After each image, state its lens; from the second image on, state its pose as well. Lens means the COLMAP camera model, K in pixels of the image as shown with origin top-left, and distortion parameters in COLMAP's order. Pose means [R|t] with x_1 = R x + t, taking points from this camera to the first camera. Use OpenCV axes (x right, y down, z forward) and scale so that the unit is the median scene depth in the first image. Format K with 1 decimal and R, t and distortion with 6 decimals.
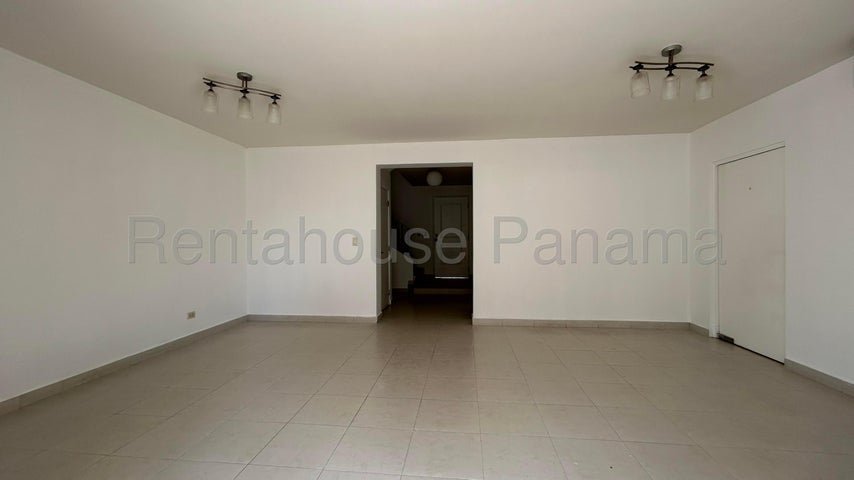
lens RADIAL K [[350.3, 0, 427.0], [0, 350.3, 240.0], [0, 0, 1]] dist [0.012650, 0.000013]
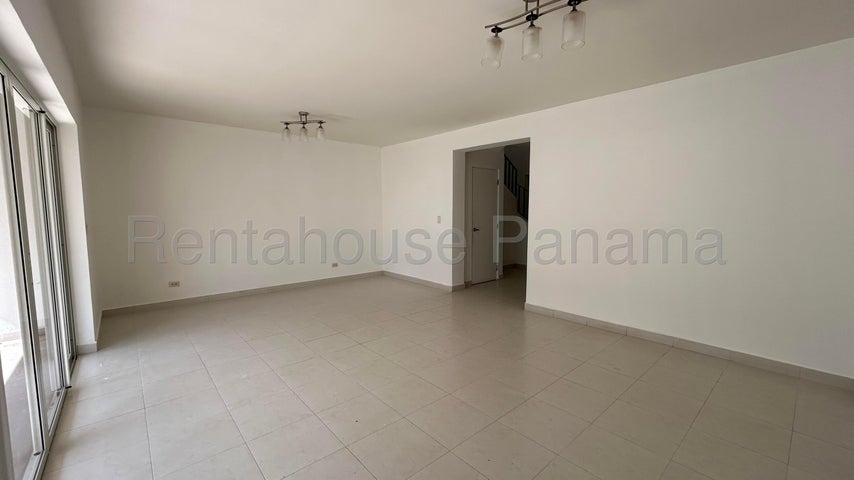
lens RADIAL K [[350.3, 0, 427.0], [0, 350.3, 240.0], [0, 0, 1]] dist [0.012650, 0.000013]
pose [[0.735014, 0.066167, -0.674815, 0.568164], [-0.005697, 0.995795, 0.091434, -0.034840], [0.678028, -0.063361, 0.732300, 0.124082]]
